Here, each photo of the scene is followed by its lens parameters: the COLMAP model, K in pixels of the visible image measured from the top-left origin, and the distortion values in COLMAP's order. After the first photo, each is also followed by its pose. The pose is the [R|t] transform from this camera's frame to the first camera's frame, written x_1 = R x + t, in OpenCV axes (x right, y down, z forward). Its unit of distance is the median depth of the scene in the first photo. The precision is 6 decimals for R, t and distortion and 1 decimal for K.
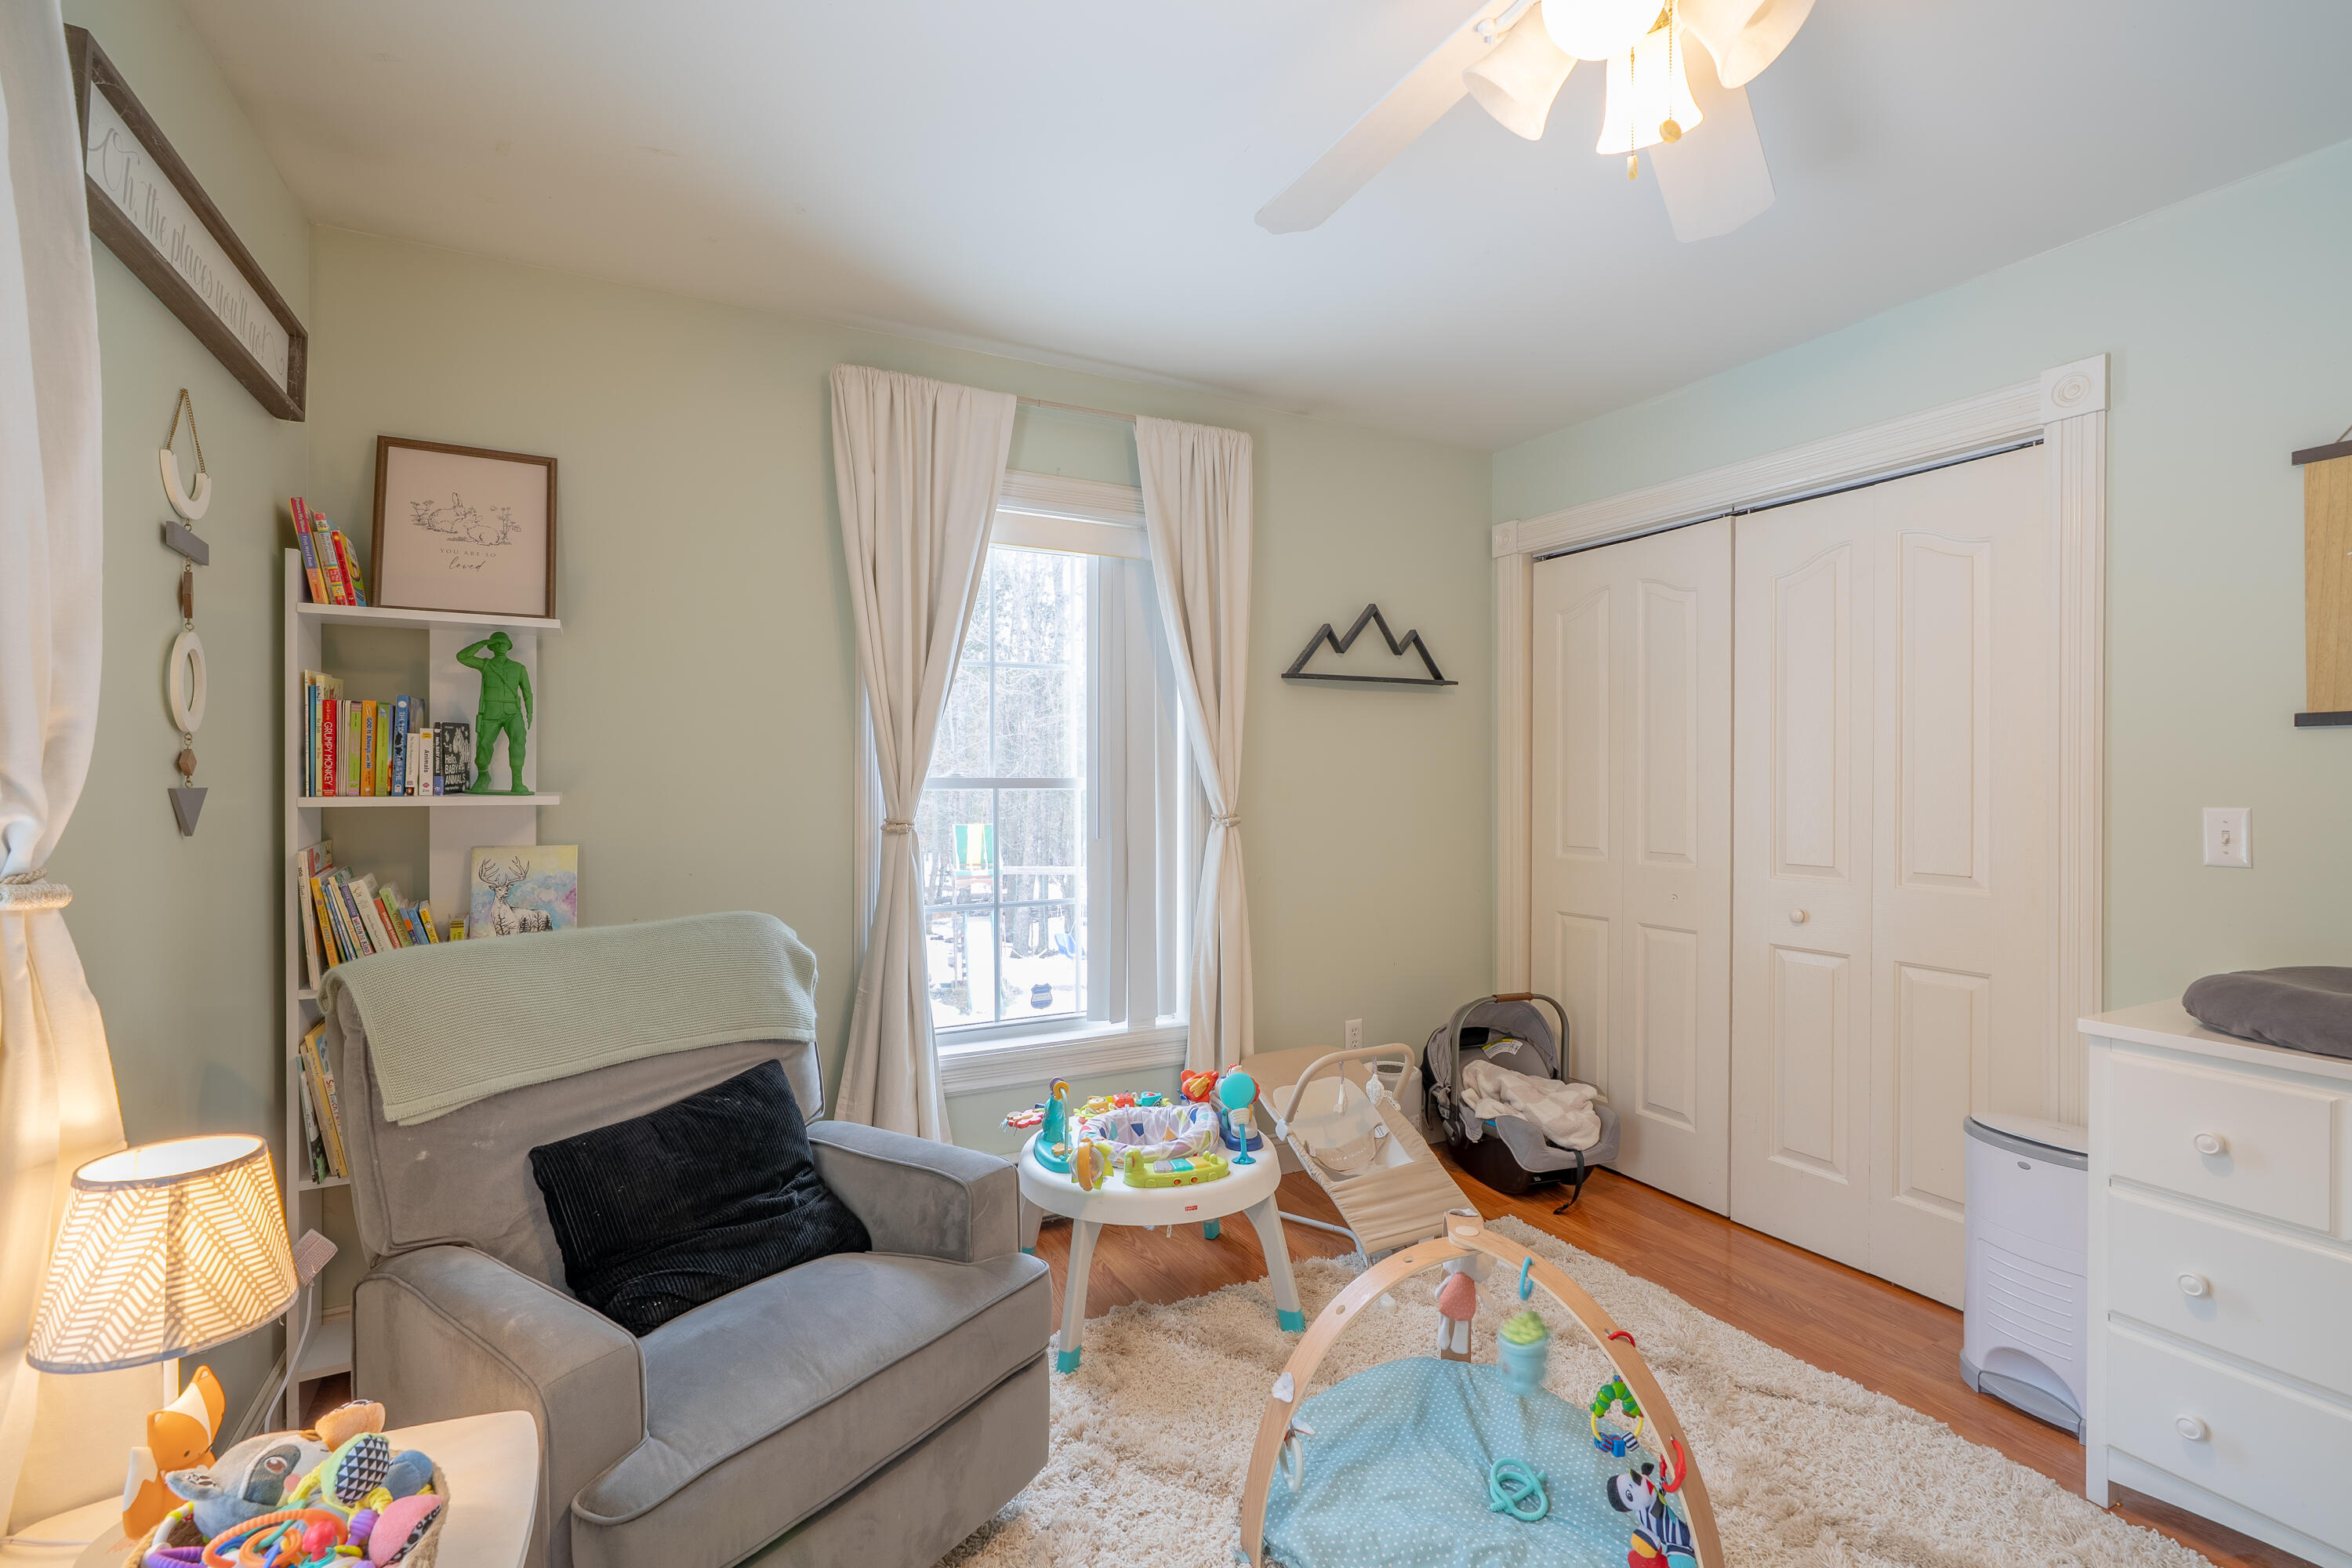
lens RADIAL K [[1060.4, 0, 1161.4], [0, 1060.4, 781.0], [0, 0, 1]] dist [-0.005108, 0.003119]
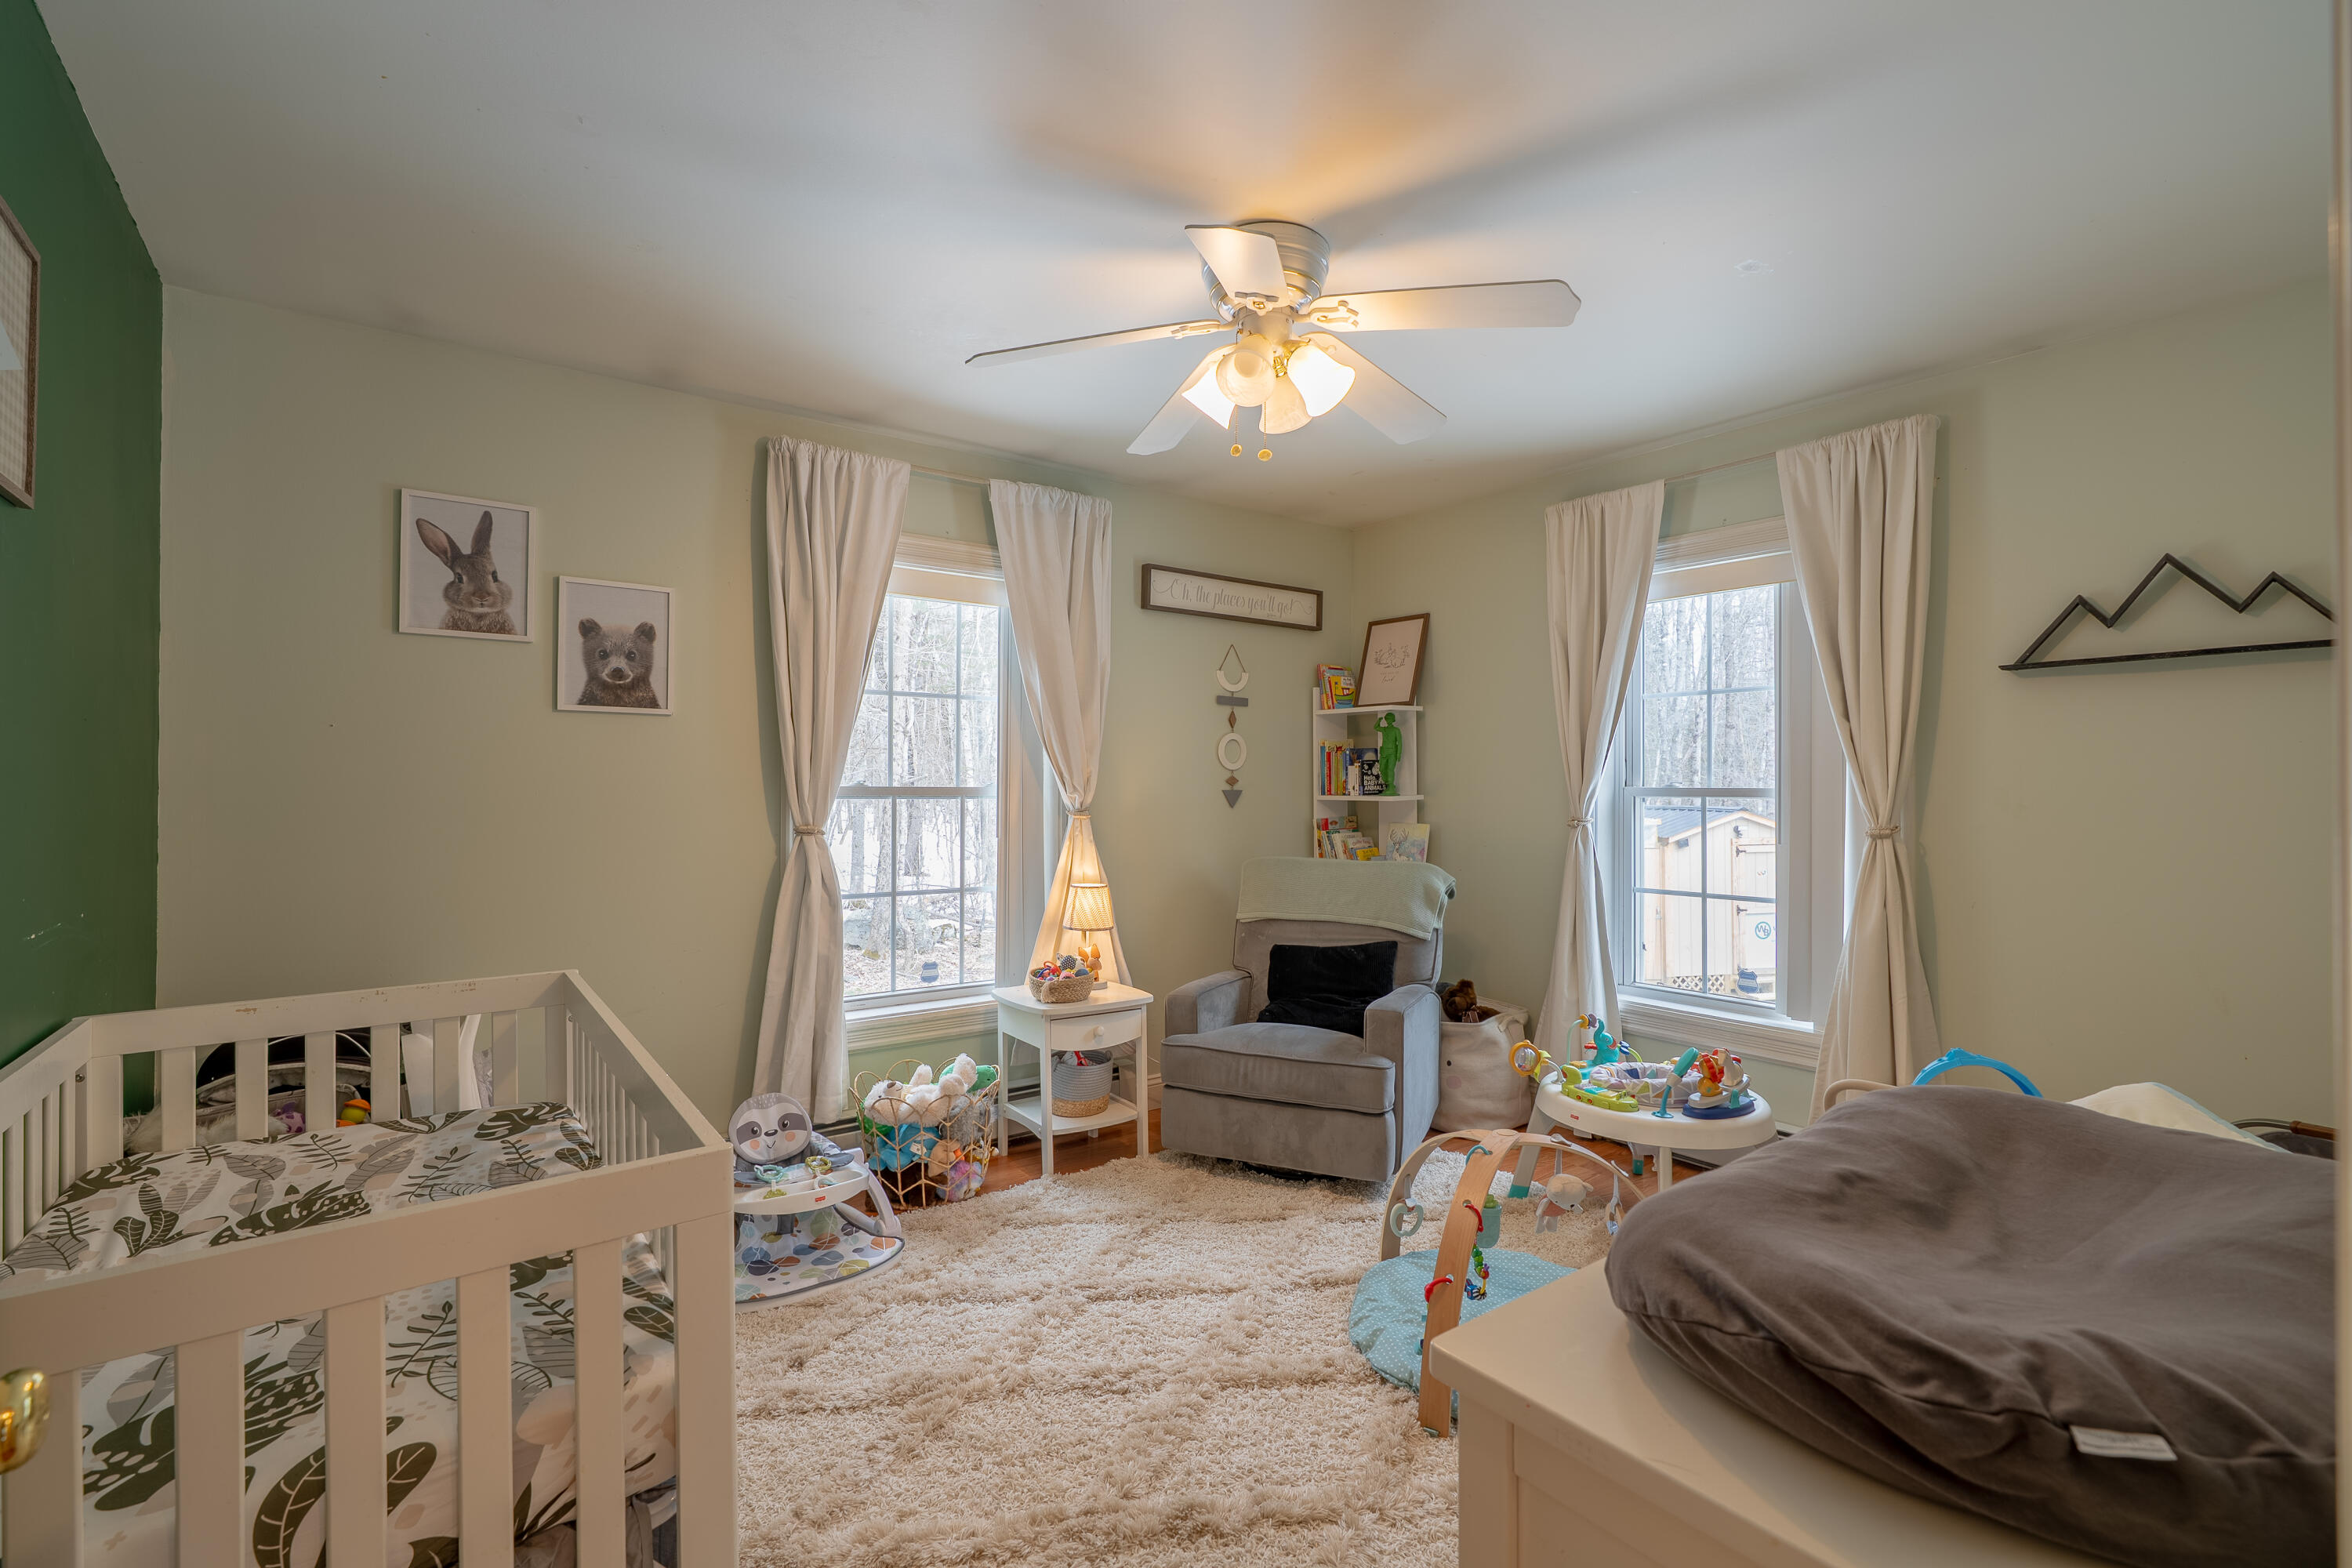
lens RADIAL K [[1060.4, 0, 1185.8], [0, 1060.4, 789.8], [0, 0, 1]] dist [-0.005108, 0.003119]
pose [[0.174202, -0.001399, -0.984709, 0.979932], [-0.010291, 0.999942, -0.003241, 0.009479], [0.984656, 0.010698, 0.174177, 0.237537]]
